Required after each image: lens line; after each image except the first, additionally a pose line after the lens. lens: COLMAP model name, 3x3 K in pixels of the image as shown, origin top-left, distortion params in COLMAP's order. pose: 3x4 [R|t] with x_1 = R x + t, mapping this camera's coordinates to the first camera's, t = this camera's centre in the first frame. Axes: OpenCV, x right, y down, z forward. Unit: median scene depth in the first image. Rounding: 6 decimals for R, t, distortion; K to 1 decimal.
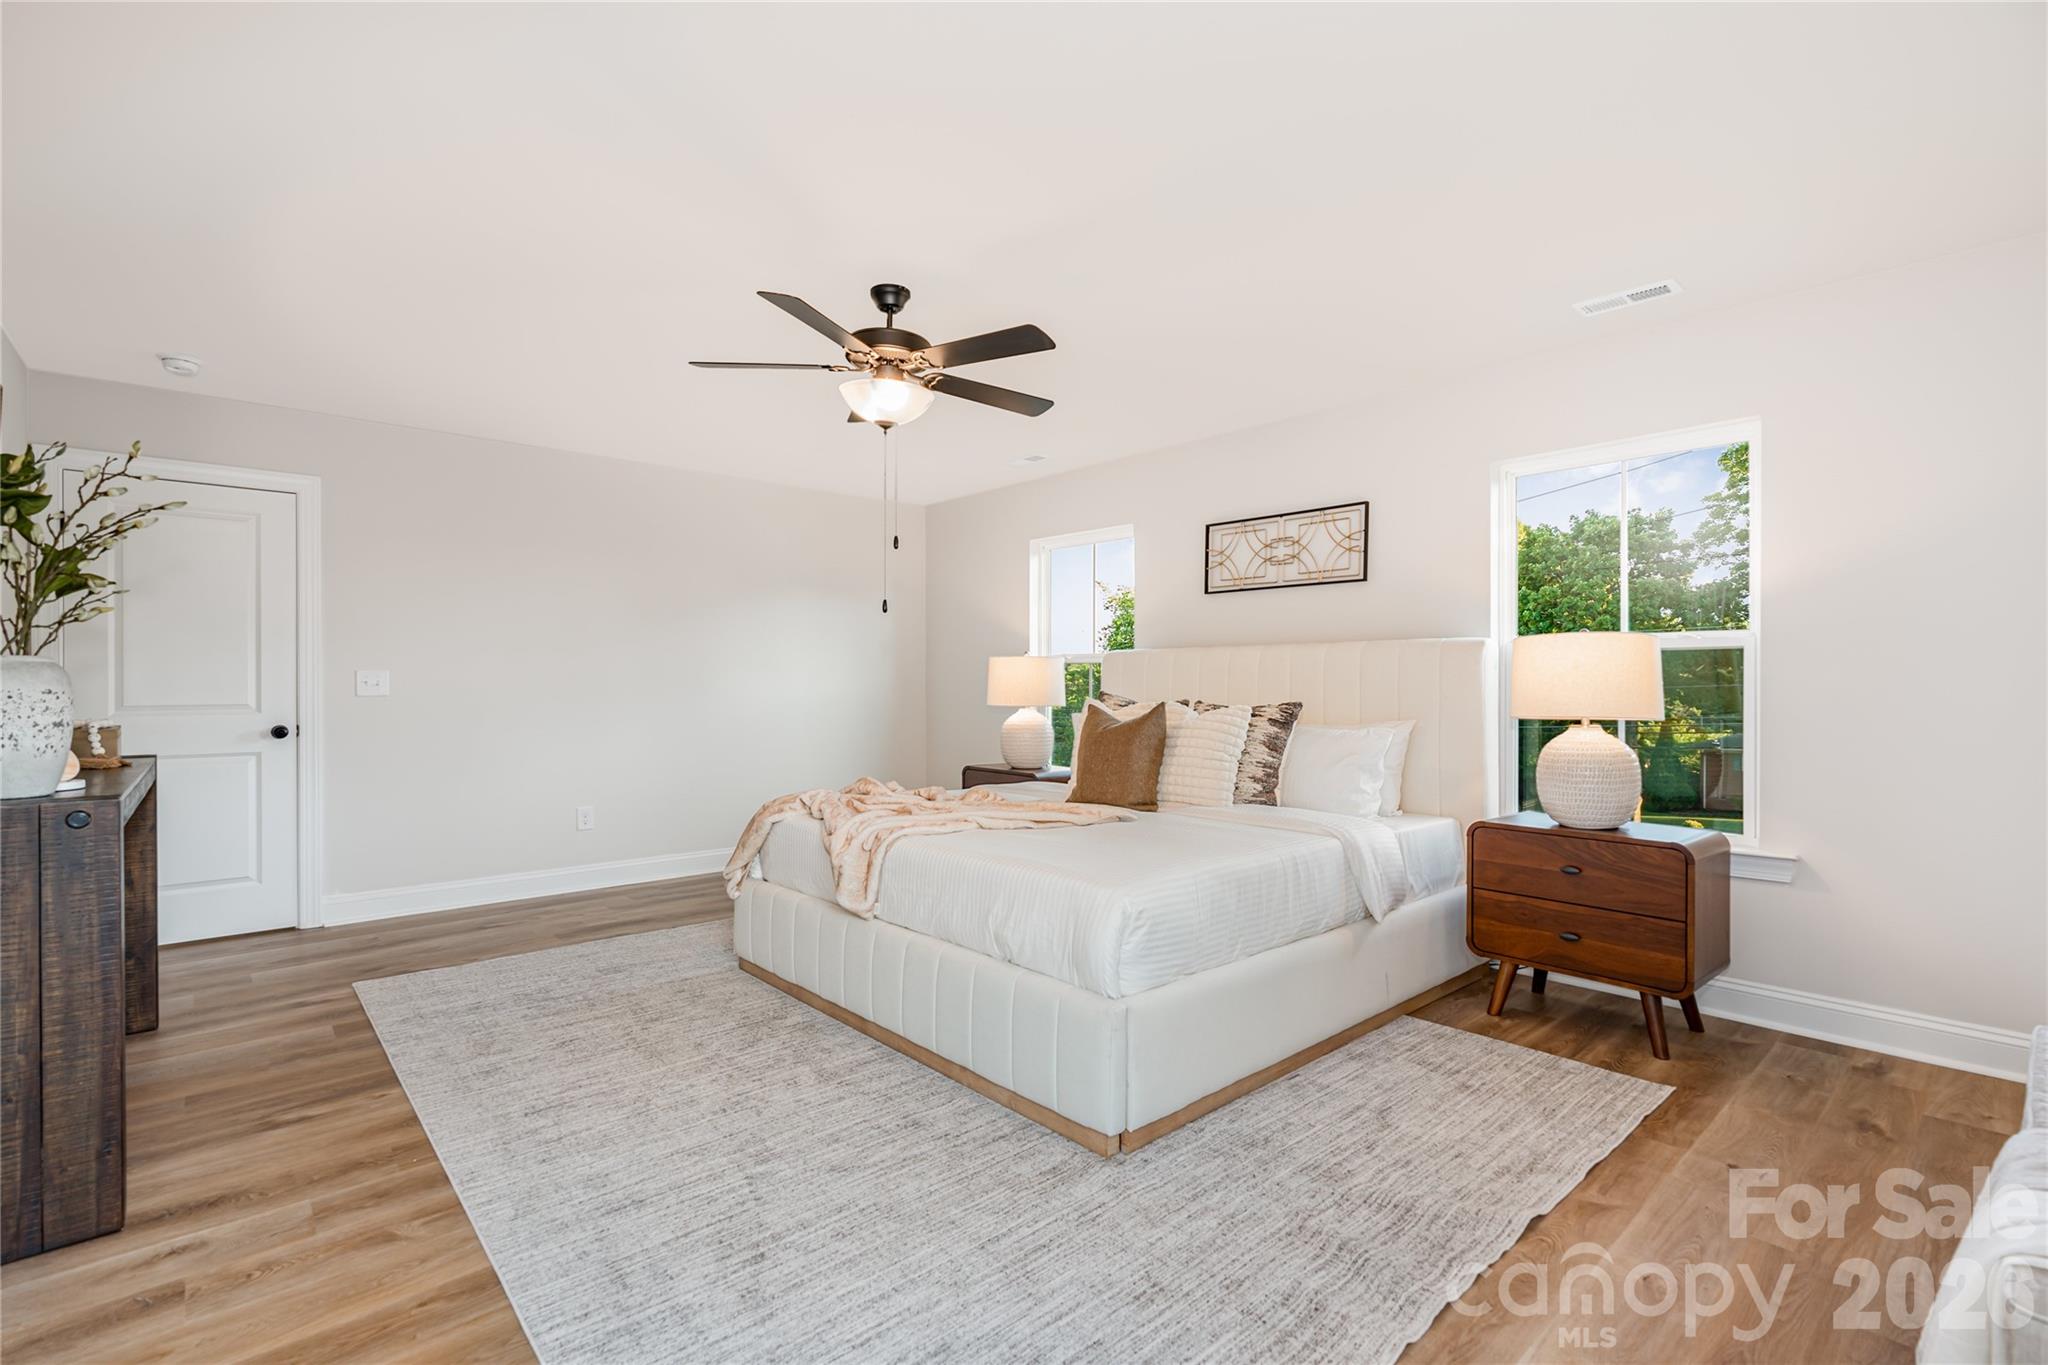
lens RADIAL K [[947.3, 0, 1023.6], [0, 947.3, 673.4], [0, 0, 1]] dist [-0.006449, 0.002223]
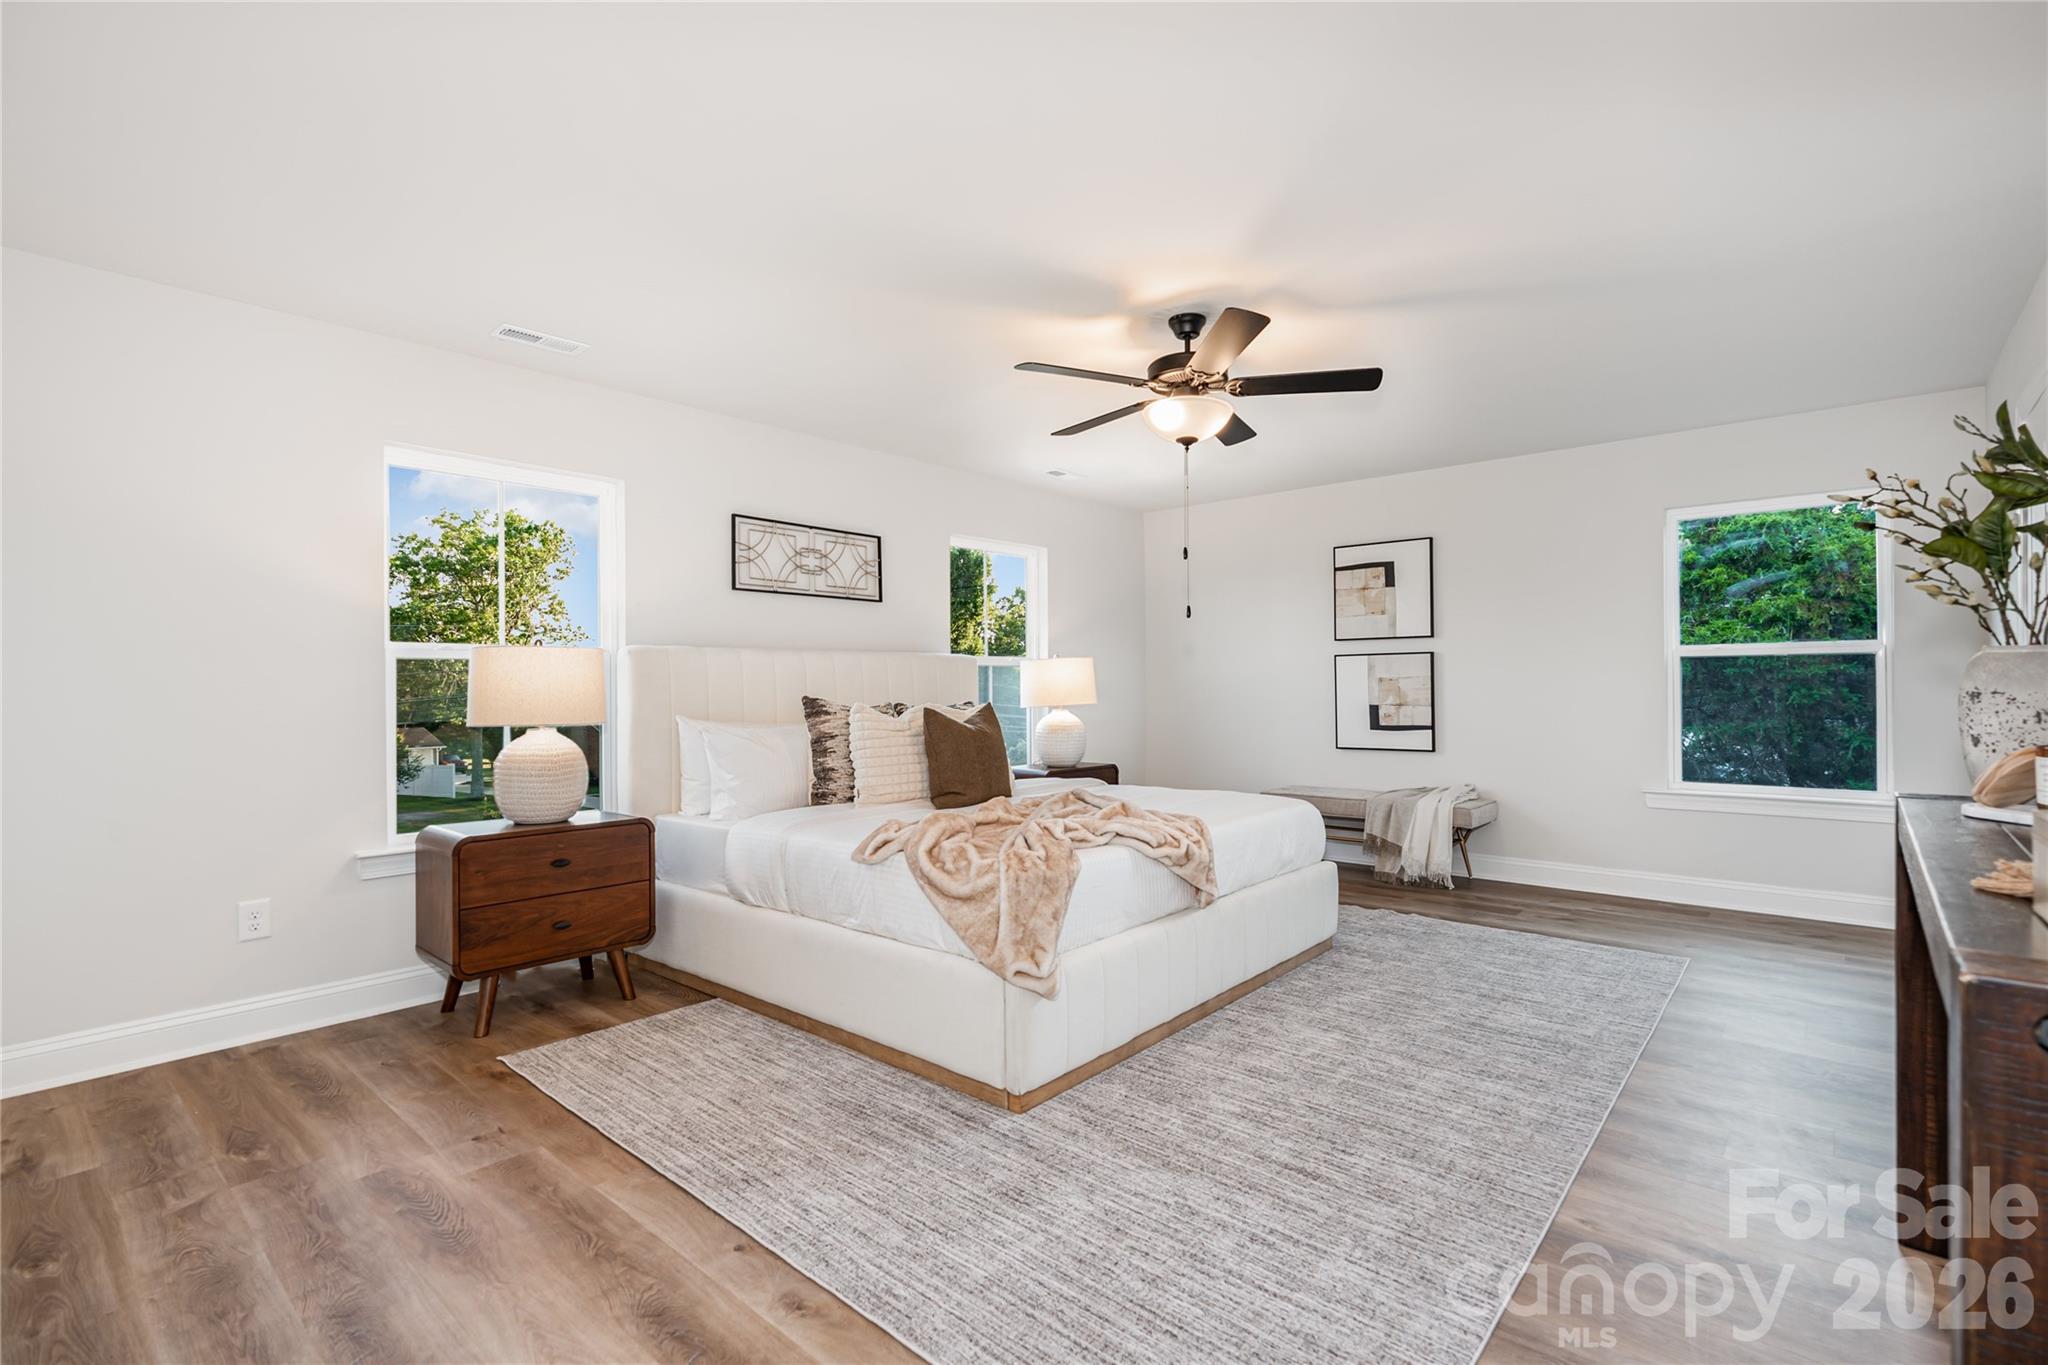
lens RADIAL K [[947.3, 0, 1021.2], [0, 947.3, 694.4], [0, 0, 1]] dist [-0.006449, 0.002223]
pose [[-0.116459, -0.007152, 0.993170, -0.770330], [-0.003751, 0.999970, 0.006761, 0.010037], [-0.993188, -0.002938, -0.116482, 0.858846]]
